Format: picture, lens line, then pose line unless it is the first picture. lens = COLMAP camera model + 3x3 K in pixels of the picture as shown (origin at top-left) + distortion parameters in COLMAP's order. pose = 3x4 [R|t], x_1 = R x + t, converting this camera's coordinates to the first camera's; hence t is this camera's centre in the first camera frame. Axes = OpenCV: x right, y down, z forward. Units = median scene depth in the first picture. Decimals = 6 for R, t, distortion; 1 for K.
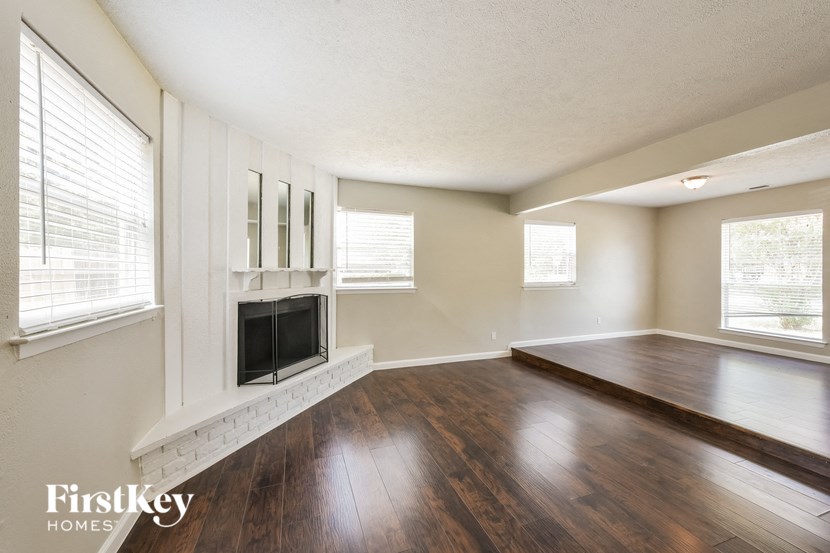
lens RADIAL K [[332.1, 0, 409.8], [0, 332.1, 274.2], [0, 0, 1]] dist [-0.001279, 0.000586]
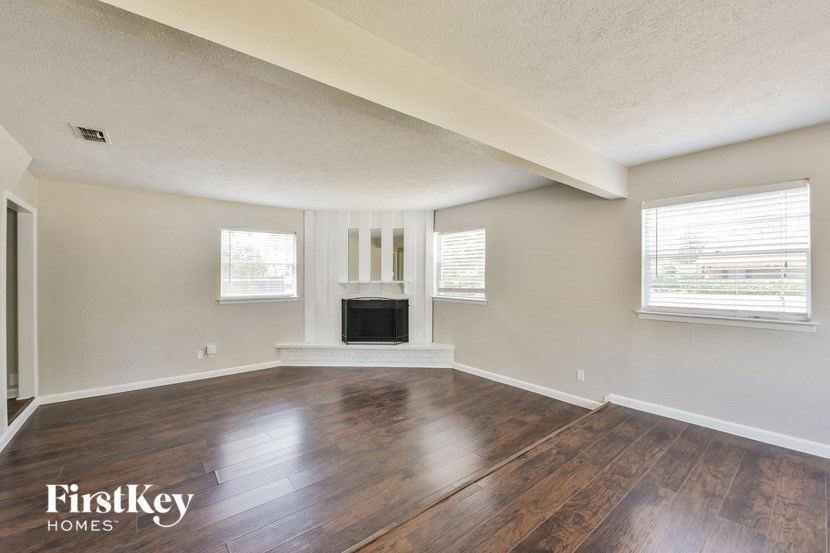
lens RADIAL K [[332.1, 0, 411.9], [0, 332.1, 276.1], [0, 0, 1]] dist [-0.001279, 0.000586]
pose [[0.325753, -0.000396, -0.945455, 0.899181], [-0.005175, 0.999984, -0.002201, -0.028832], [0.945441, 0.005610, 0.325745, 0.459818]]
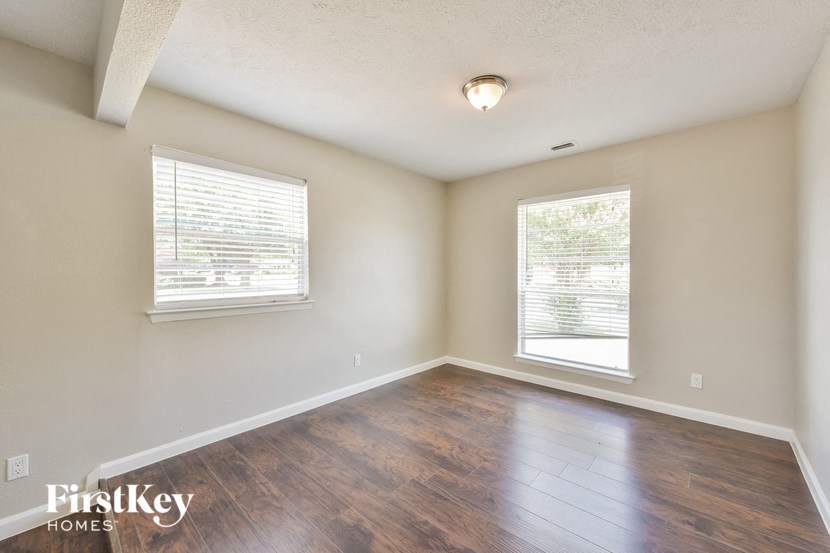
lens RADIAL K [[332.1, 0, 415.0], [0, 332.1, 278.8], [0, 0, 1]] dist [-0.001279, 0.000586]
pose [[0.885893, -0.007063, 0.463837, 0.501751], [0.003704, 0.999960, 0.008153, -0.006125], [-0.463876, -0.005504, 0.885883, 0.570059]]
